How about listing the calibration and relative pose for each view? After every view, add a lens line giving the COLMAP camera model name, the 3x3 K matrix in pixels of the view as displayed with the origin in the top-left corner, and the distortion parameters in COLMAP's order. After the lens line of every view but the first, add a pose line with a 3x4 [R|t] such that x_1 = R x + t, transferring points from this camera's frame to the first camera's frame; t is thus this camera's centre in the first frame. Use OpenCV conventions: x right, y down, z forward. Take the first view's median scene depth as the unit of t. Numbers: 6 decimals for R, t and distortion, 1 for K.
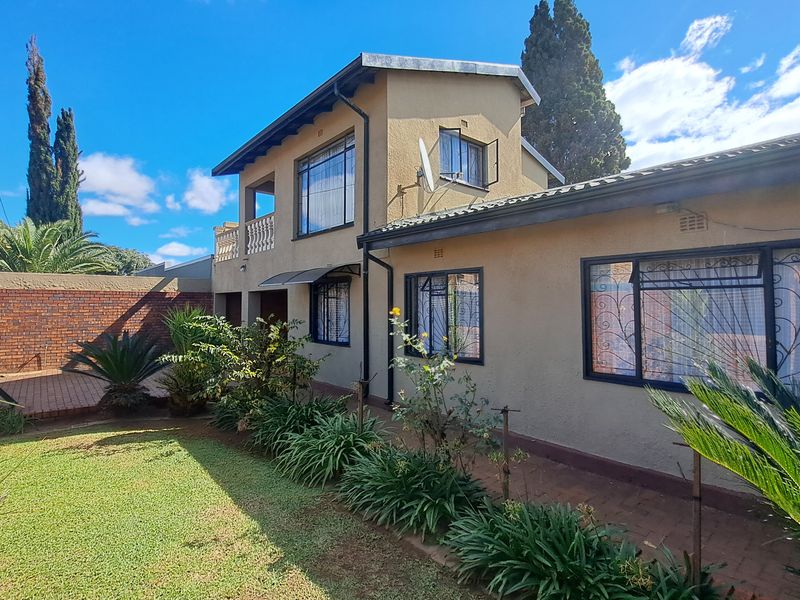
lens RADIAL K [[425.0, 0, 388.3], [0, 425.0, 290.4], [0, 0, 1]] dist [0.000821, -0.012142]
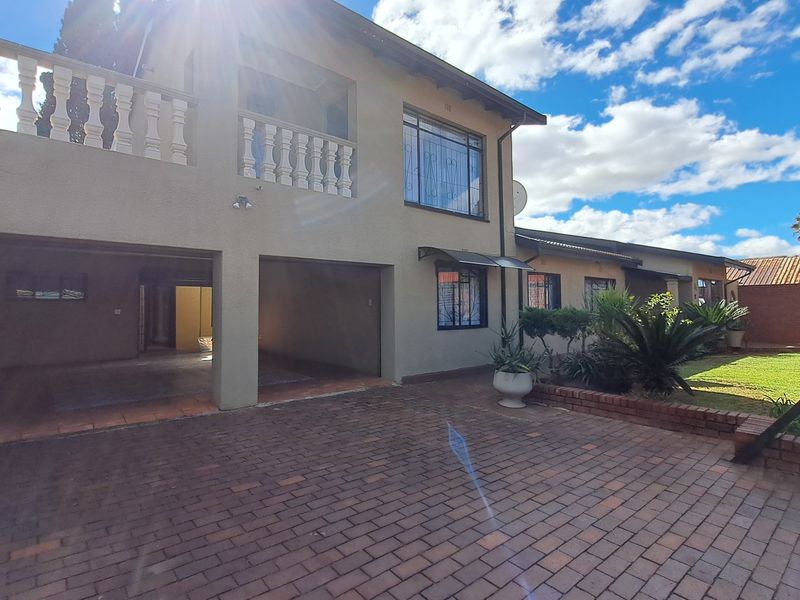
lens RADIAL K [[425.0, 0, 388.3], [0, 425.0, 290.4], [0, 0, 1]] dist [0.000821, -0.012142]
pose [[0.002425, 0.043271, 0.999060, -1.127459], [-0.035399, 0.998441, -0.043158, 0.084297], [-0.999370, -0.035261, 0.003953, 1.158579]]
